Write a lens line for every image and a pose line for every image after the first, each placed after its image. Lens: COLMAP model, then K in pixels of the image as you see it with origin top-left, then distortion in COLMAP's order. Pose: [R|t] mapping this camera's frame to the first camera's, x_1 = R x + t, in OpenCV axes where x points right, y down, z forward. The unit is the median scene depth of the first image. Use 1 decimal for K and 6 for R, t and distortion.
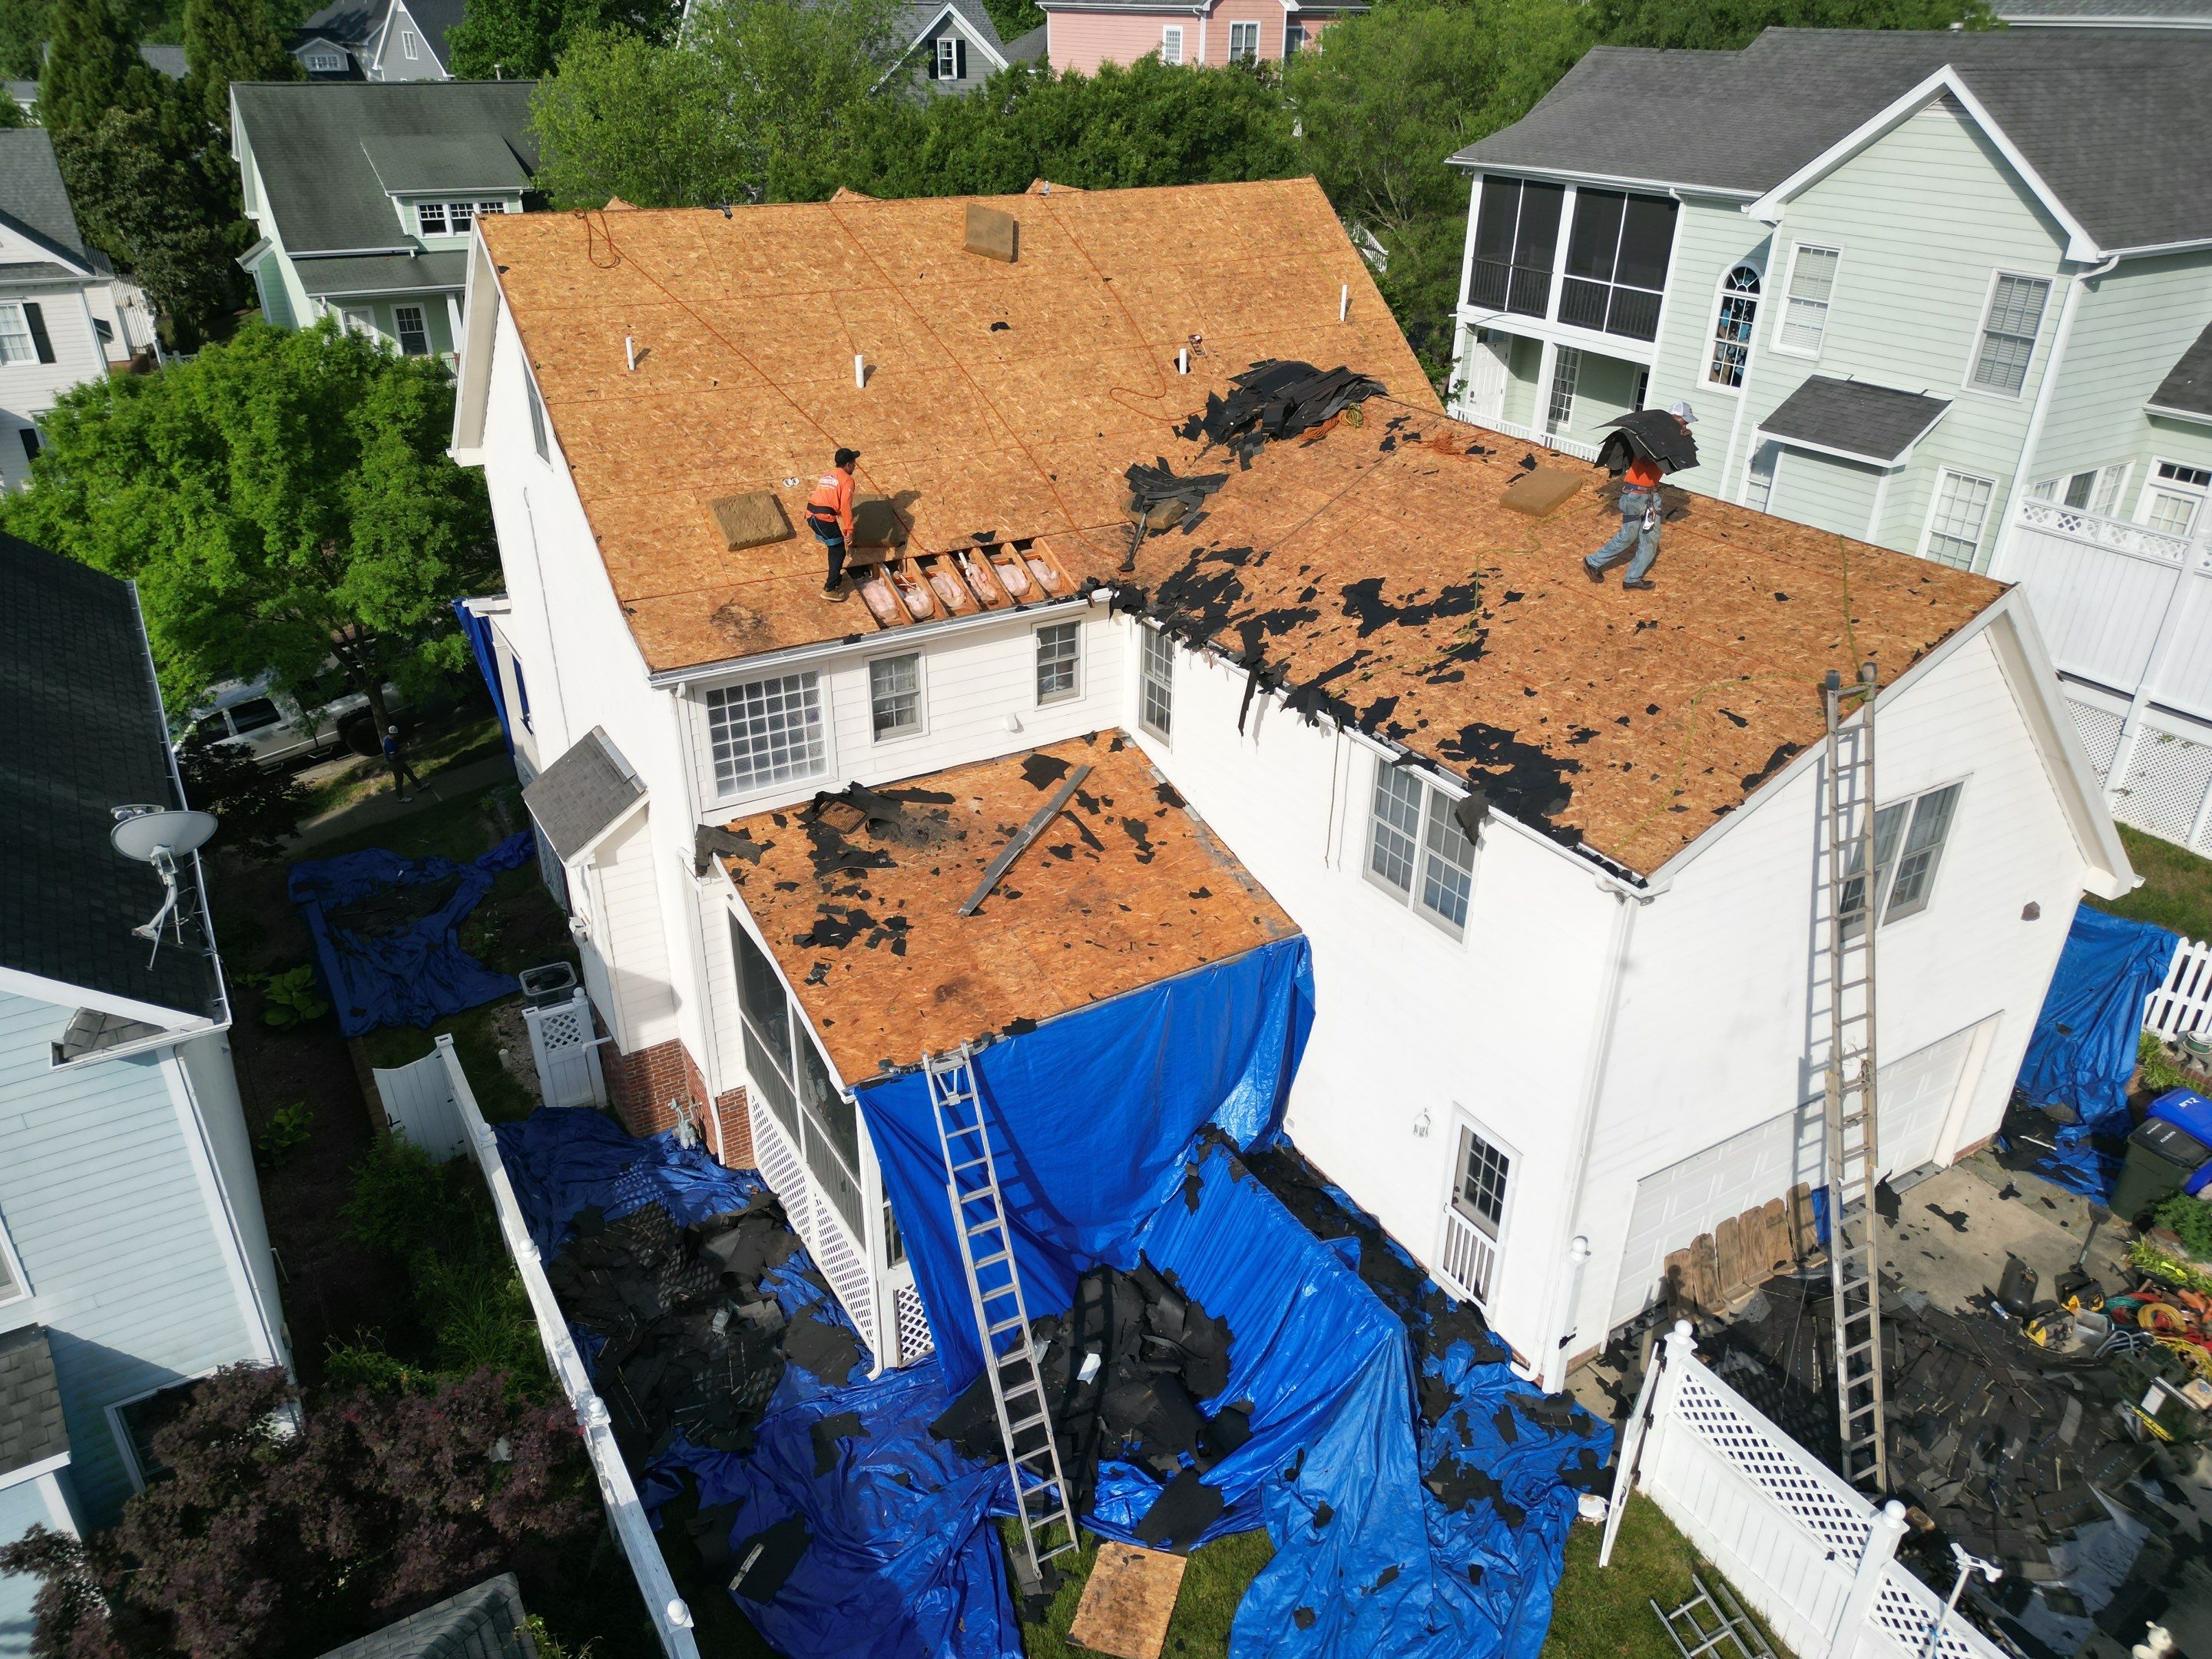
lens RADIAL K [[1547.8, 0, 1105.8], [0, 1547.8, 835.9], [0, 0, 1]] dist [0.067426, -0.057771]
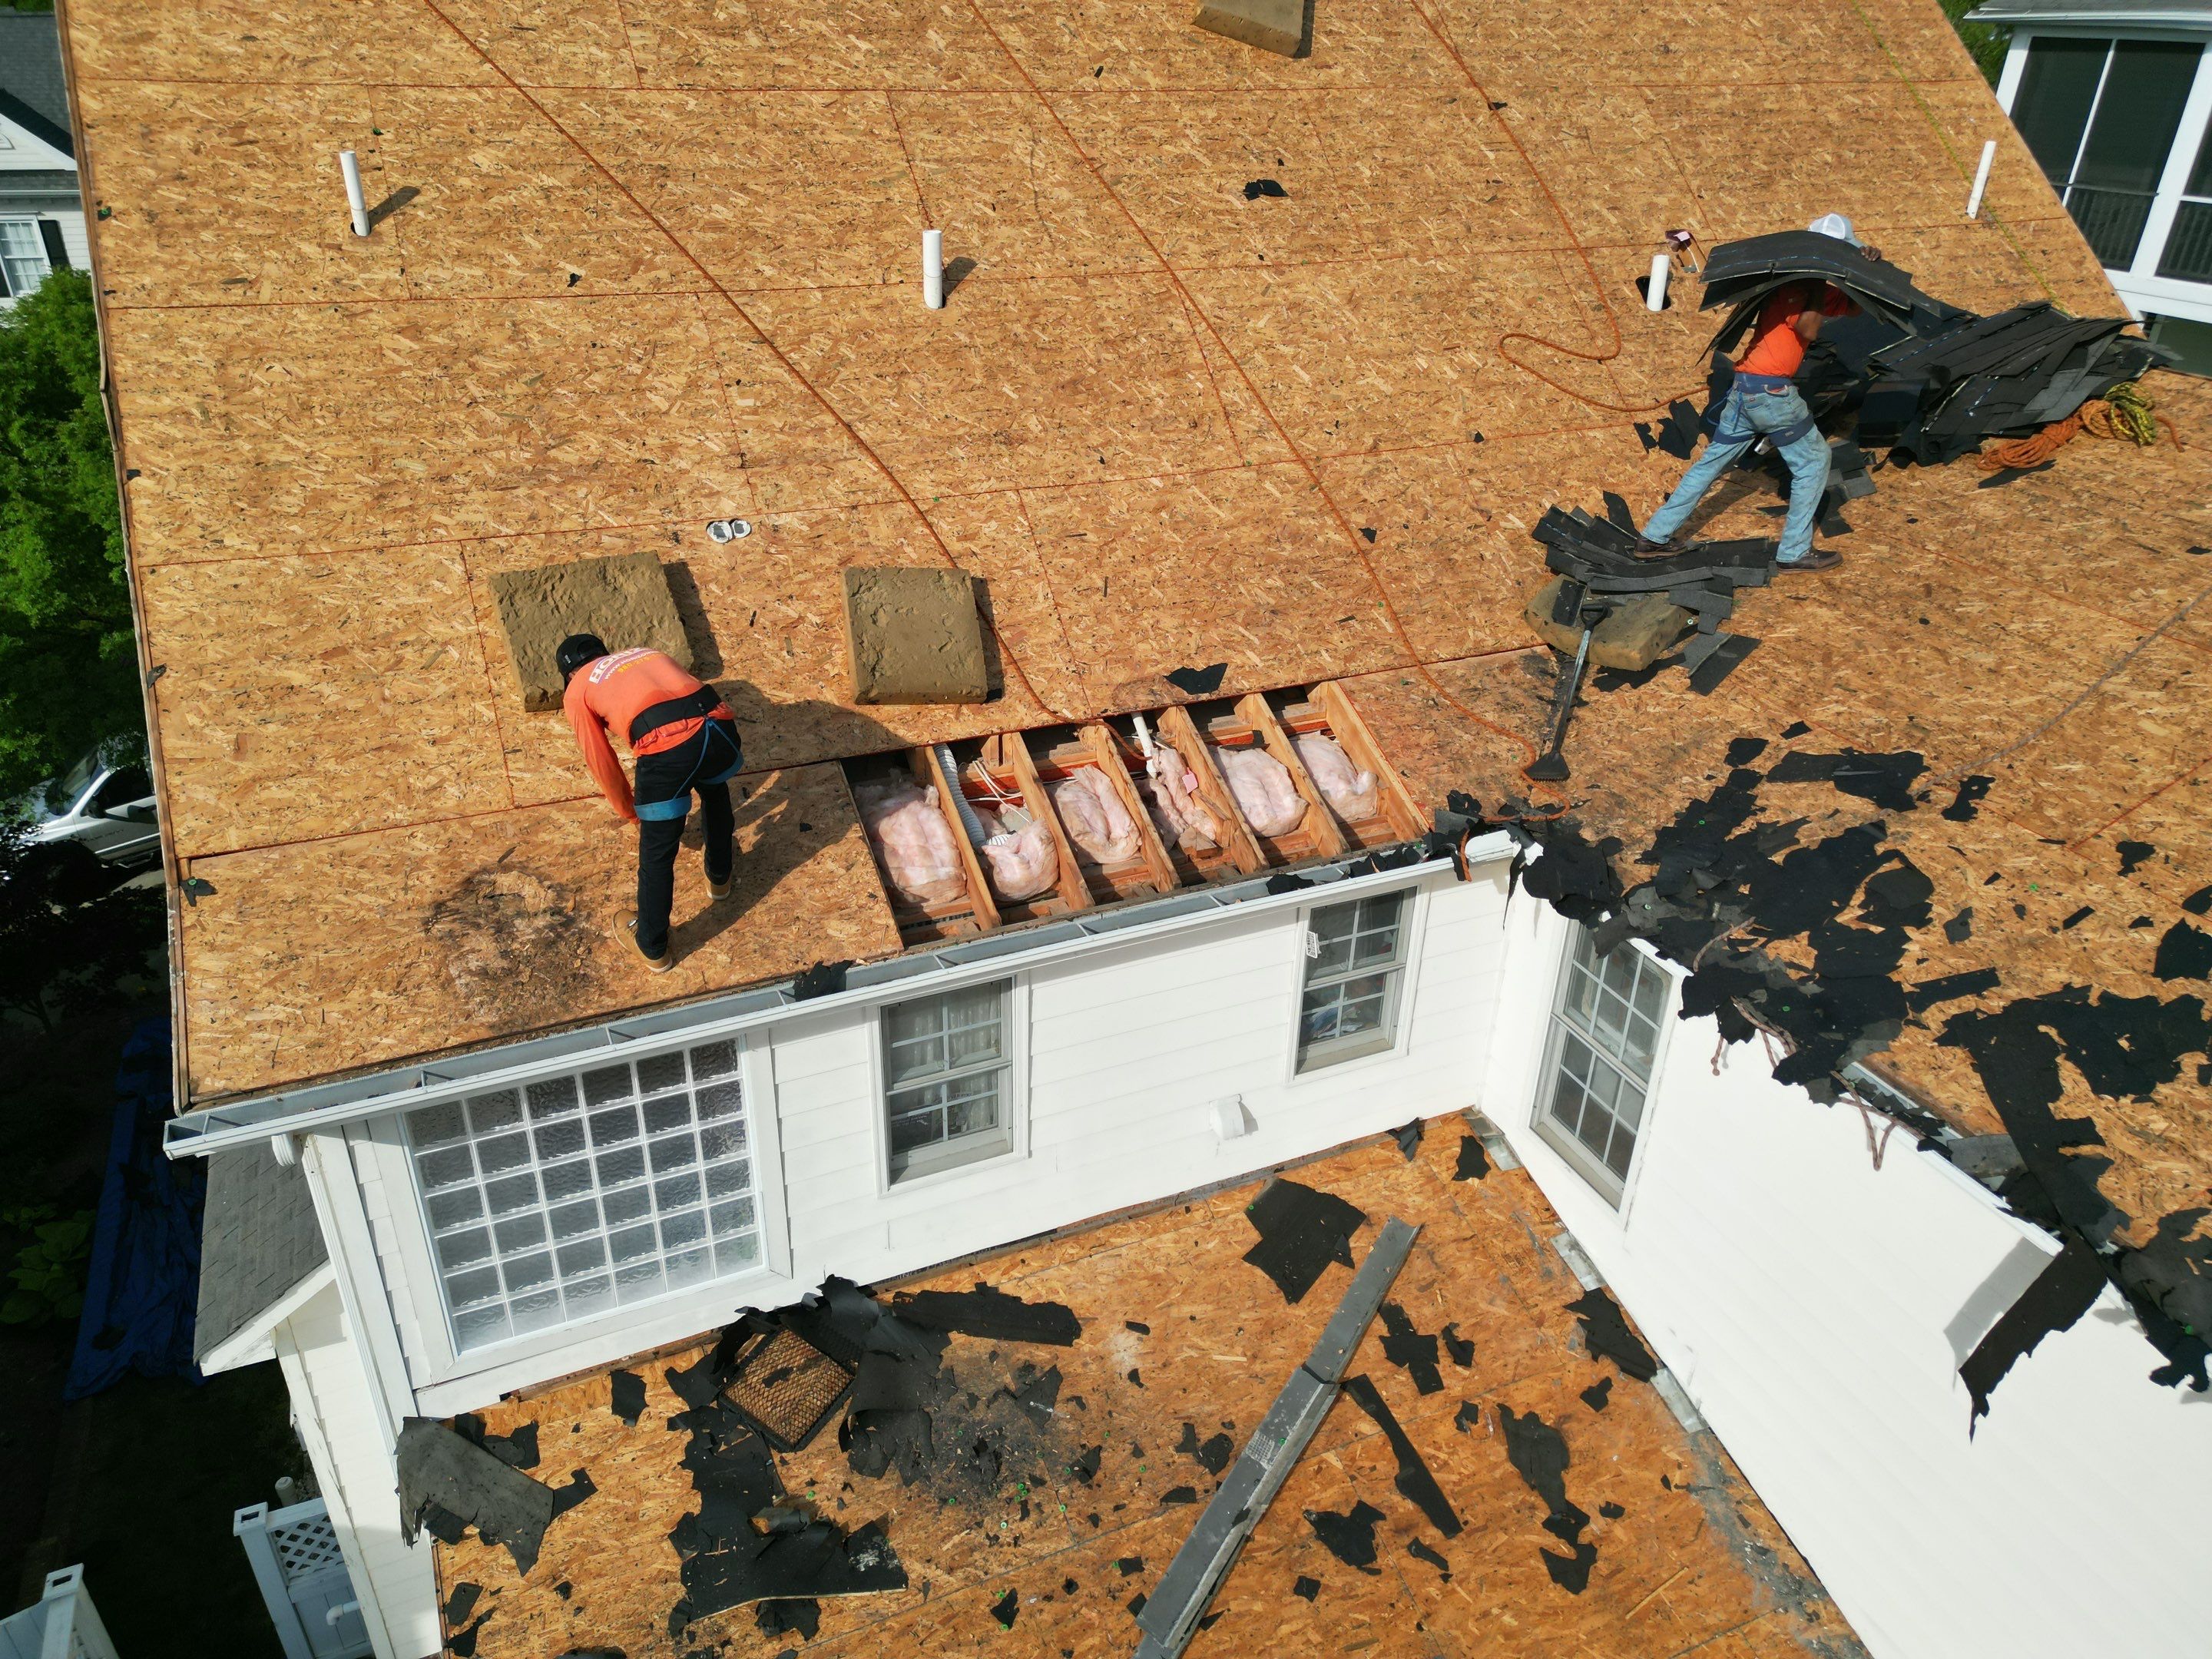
lens RADIAL K [[1547.8, 0, 1099.9], [0, 1547.8, 827.1], [0, 0, 1]] dist [0.067426, -0.057771]
pose [[0.991171, 0.068761, -0.113362, -0.054303], [-0.068758, 0.997626, 0.003941, -0.151201], [0.113364, 0.003888, 0.993546, 0.582928]]
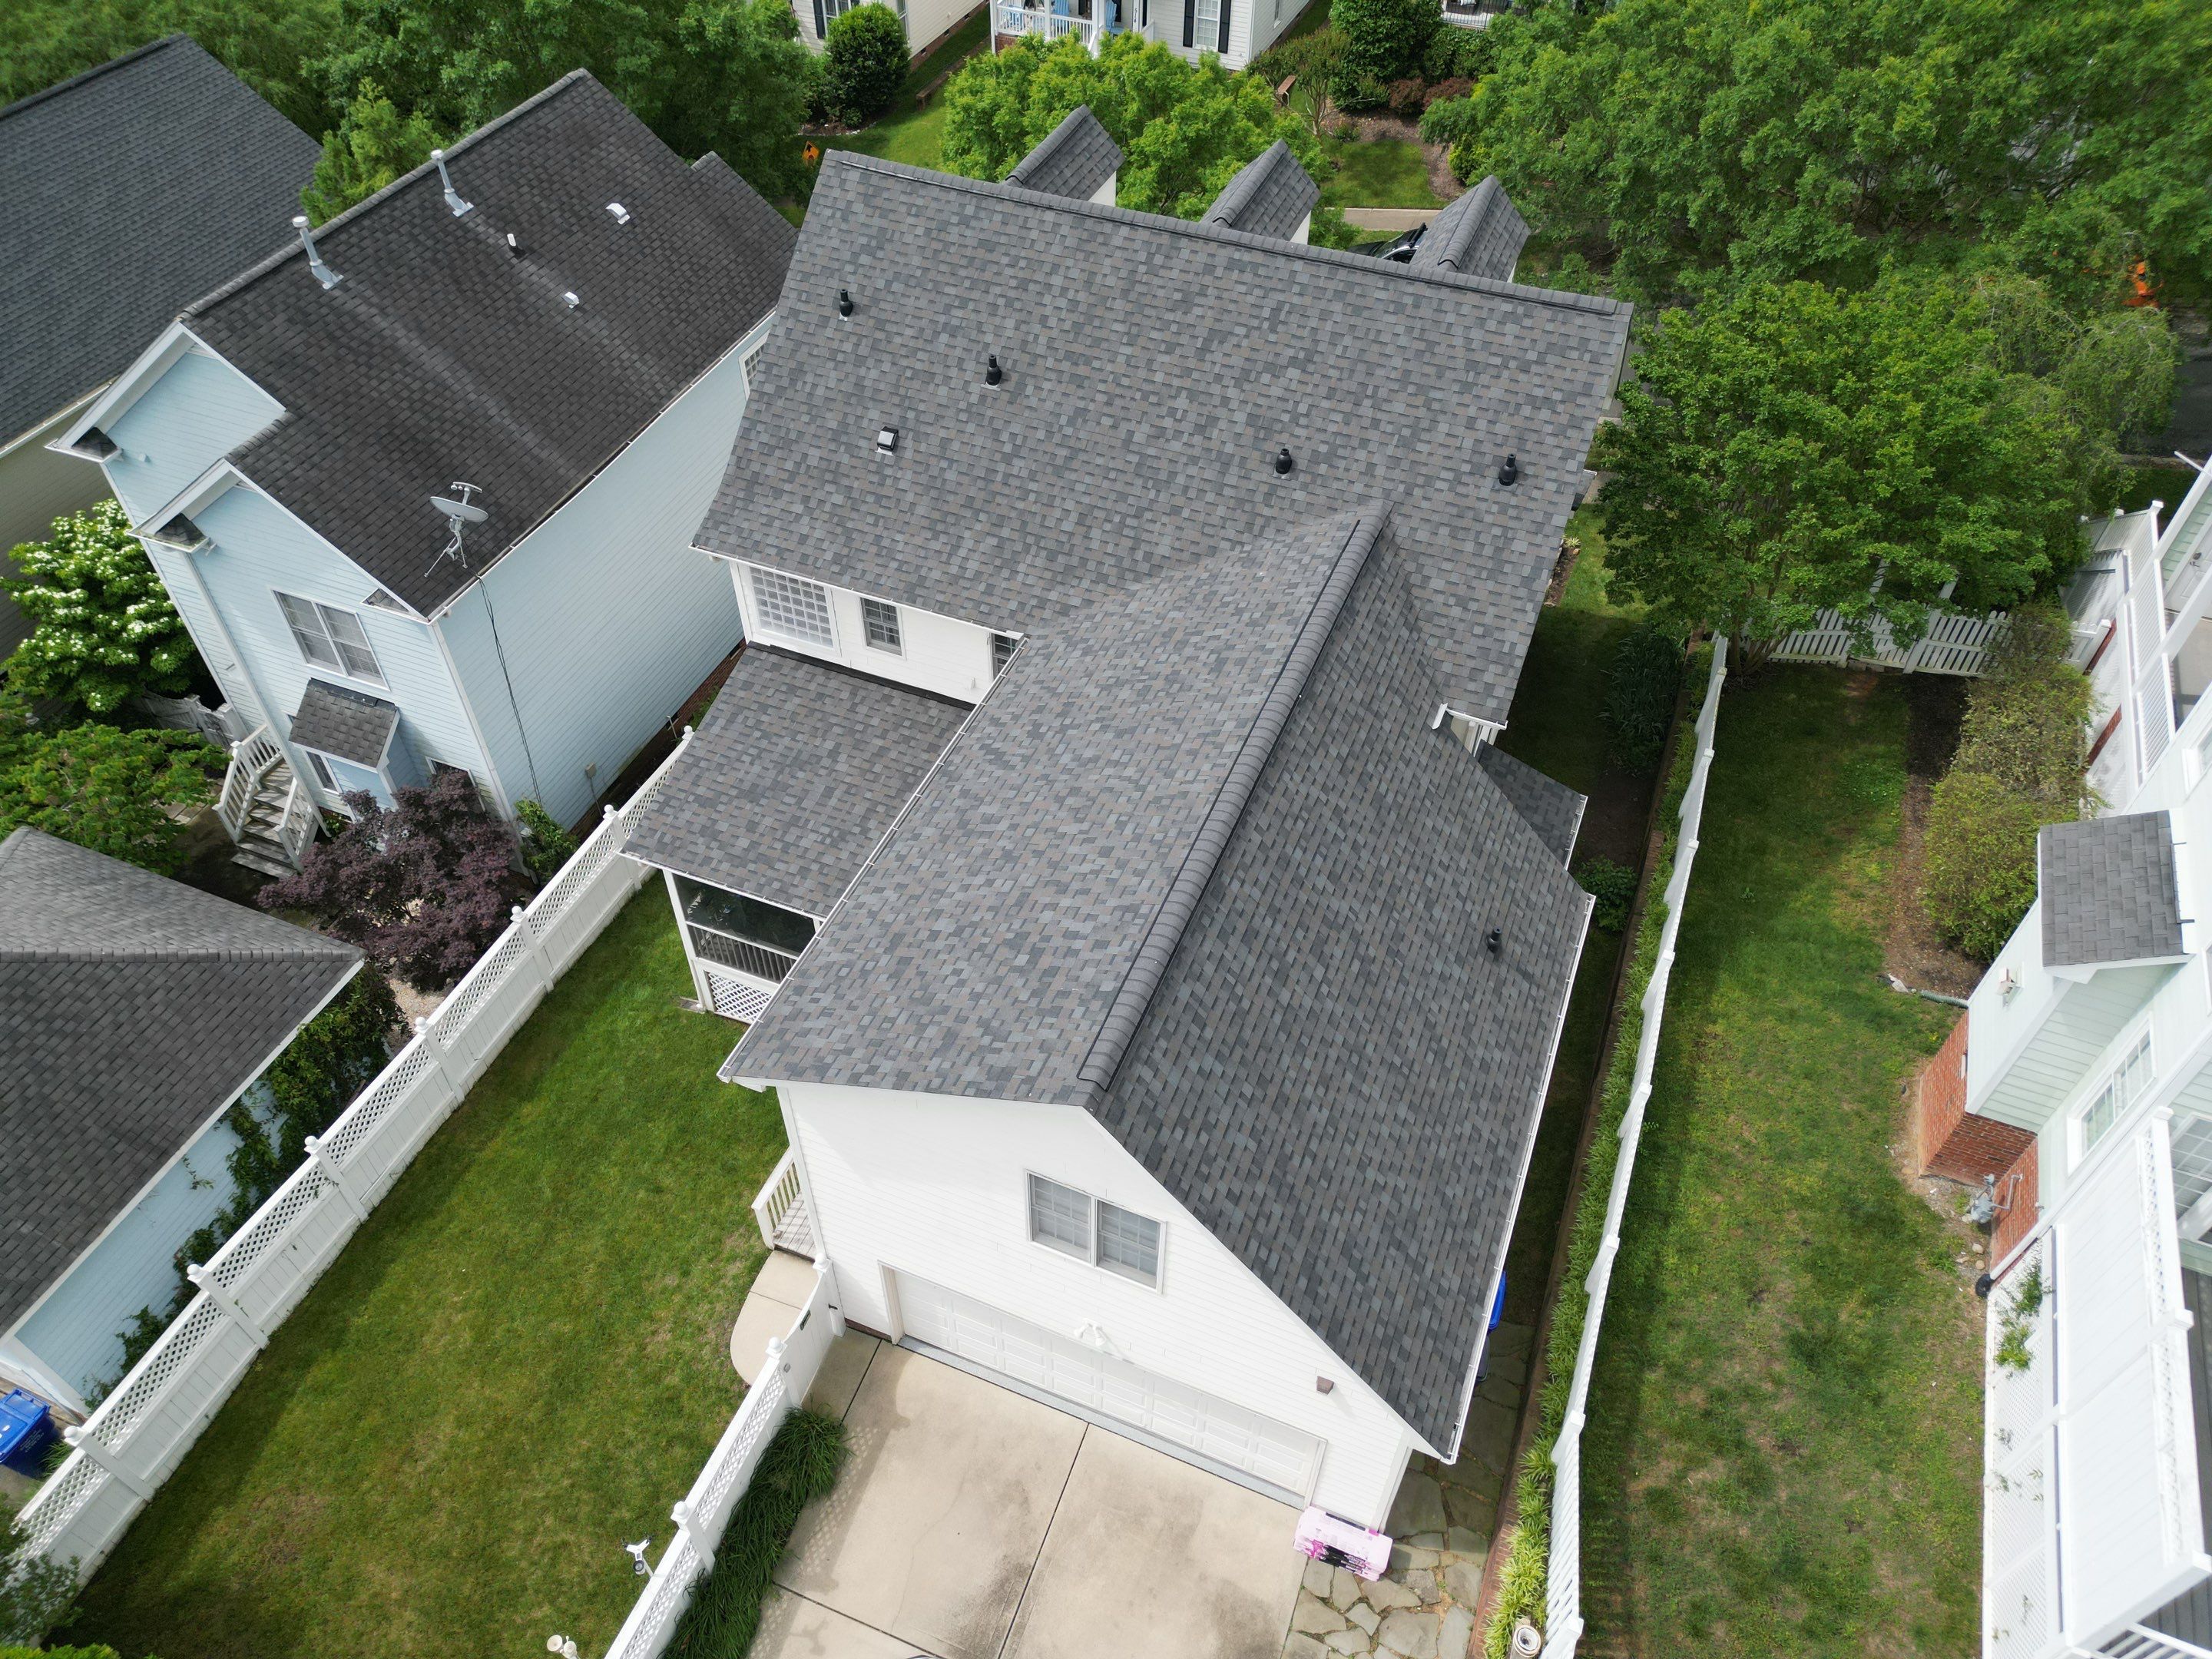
lens RADIAL K [[1547.8, 0, 1105.5], [0, 1547.8, 832.6], [0, 0, 1]] dist [0.067426, -0.057771]
pose [[0.596446, 0.578442, -0.556468, 0.773853], [-0.382010, 0.814305, 0.437007, -0.565816], [0.705918, -0.048075, 0.706660, 0.186515]]
